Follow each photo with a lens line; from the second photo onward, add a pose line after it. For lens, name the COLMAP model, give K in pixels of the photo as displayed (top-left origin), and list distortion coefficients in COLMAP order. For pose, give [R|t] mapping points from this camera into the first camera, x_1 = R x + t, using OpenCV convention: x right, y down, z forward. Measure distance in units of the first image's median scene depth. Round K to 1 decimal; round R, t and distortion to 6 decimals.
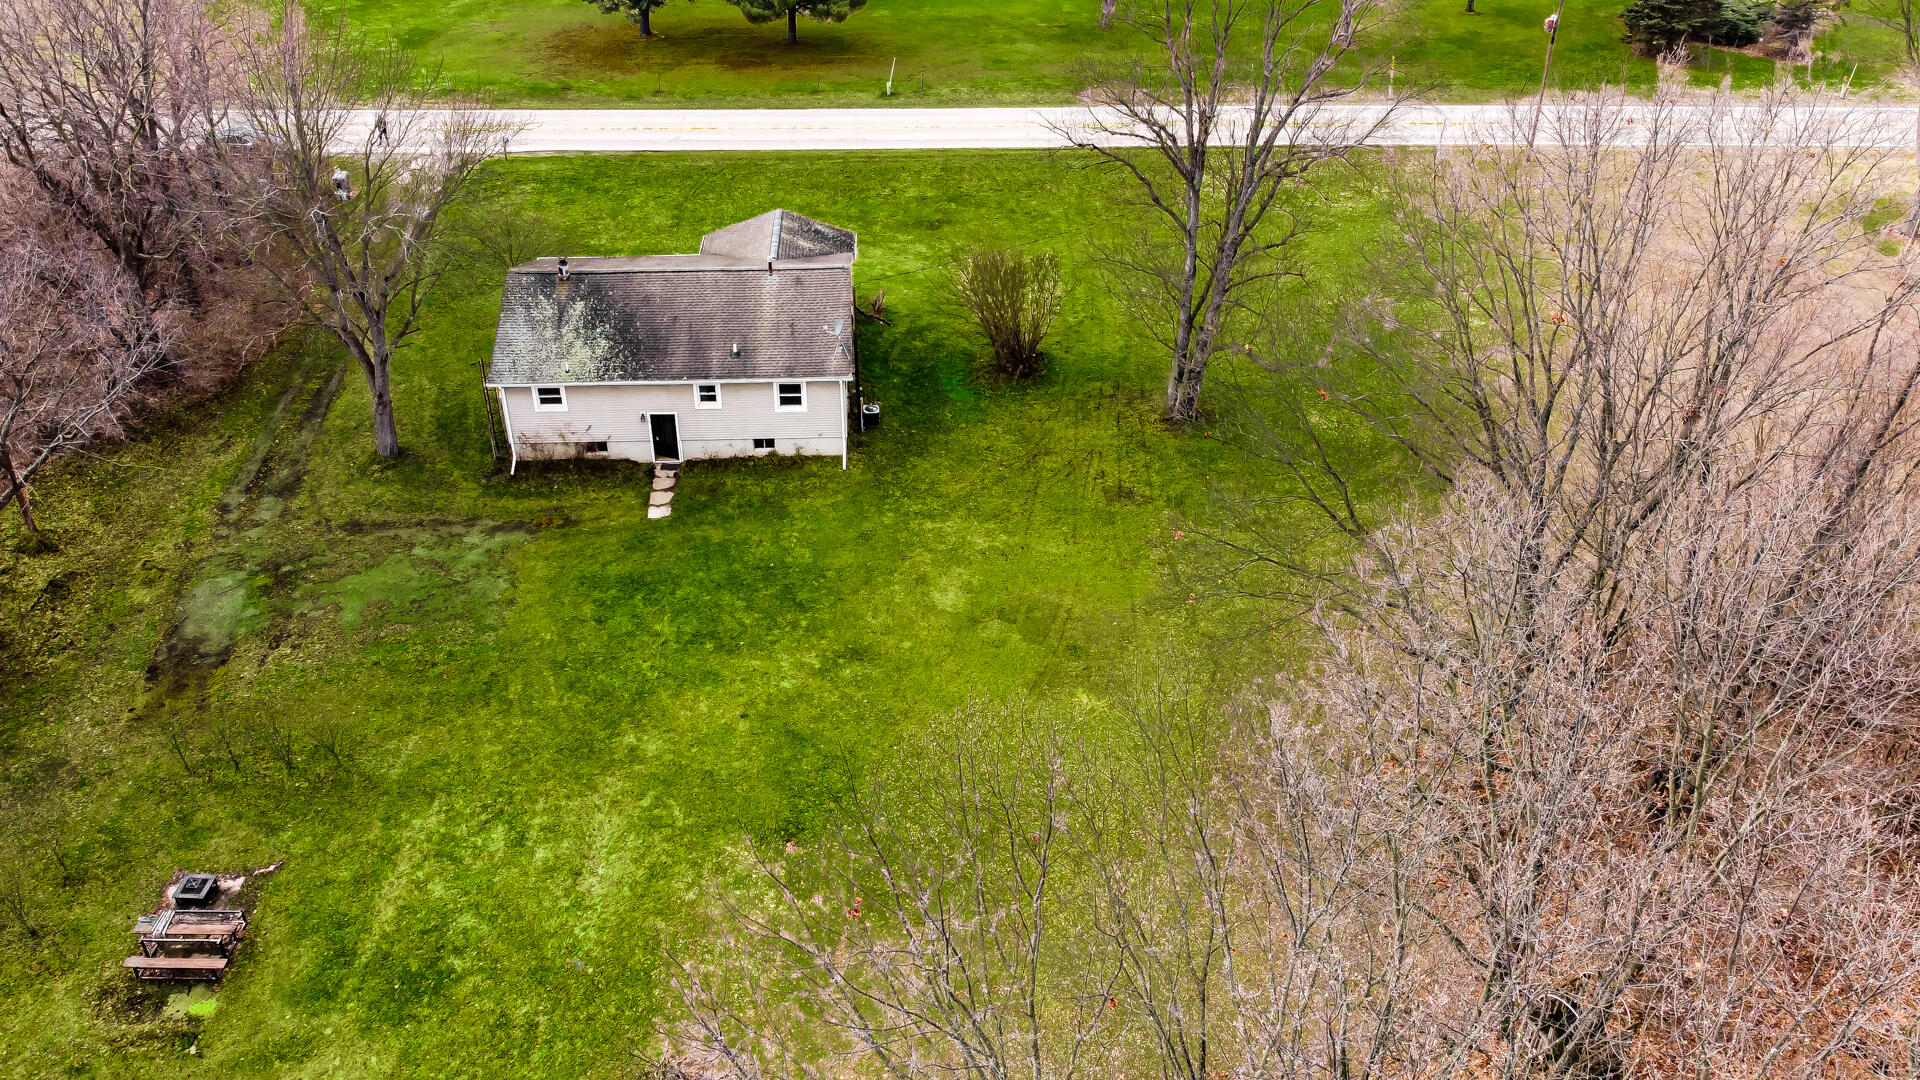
lens RADIAL K [[1463.9, 0, 960.0], [0, 1463.9, 540.0], [0, 0, 1]] dist [0.004696, -0.003533]
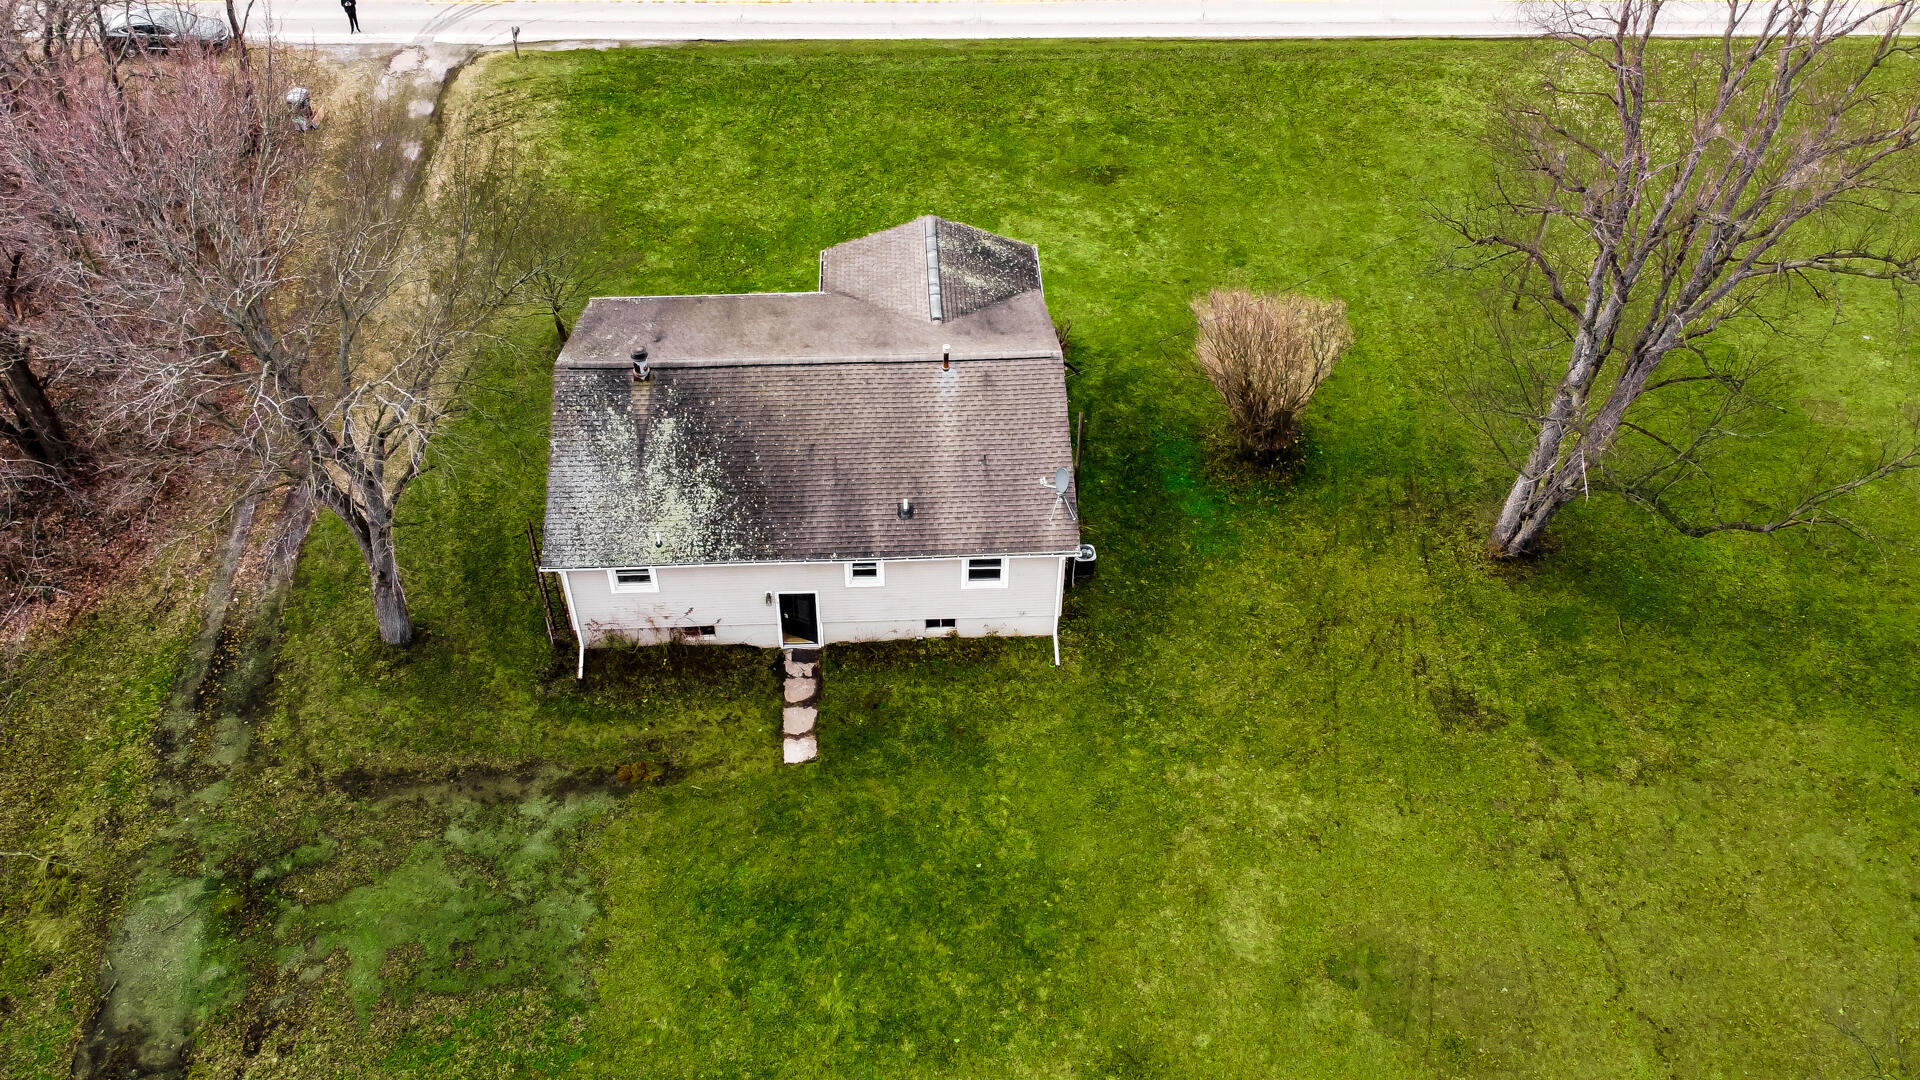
lens RADIAL K [[1463.9, 0, 960.0], [0, 1463.9, 540.0], [0, 0, 1]] dist [0.004696, -0.003533]
pose [[0.999982, 0.004775, 0.003573, -0.128909], [-0.005343, 0.983444, 0.181136, -0.232995], [-0.002649, -0.181152, 0.983452, 0.330966]]
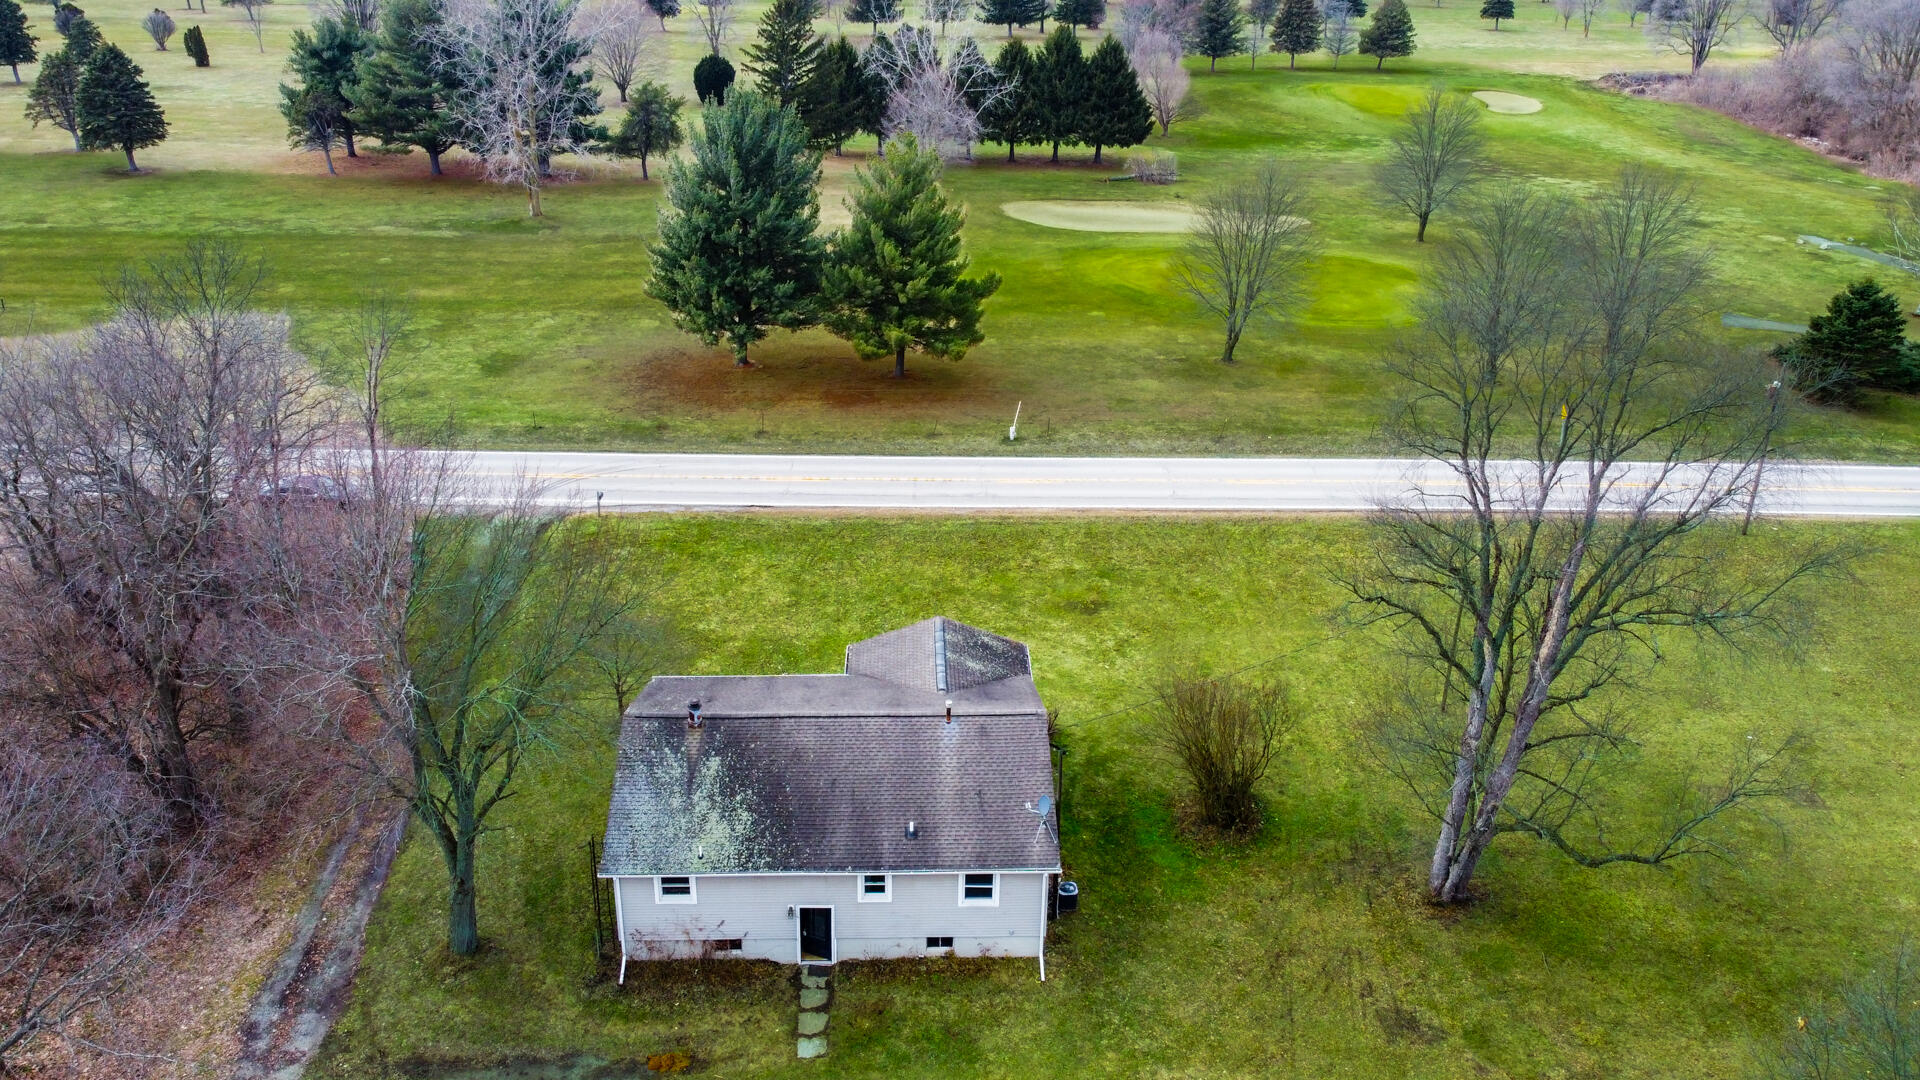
lens RADIAL K [[1438.8, 0, 961.0], [0, 1438.8, 560.5], [0, 0, 1]] dist [0.003735, -0.002884]
pose [[0.999818, 0.015756, -0.010784, -0.118943], [-0.017248, 0.987564, -0.156266, -0.149909], [0.008188, 0.156423, 0.987656, 0.206129]]
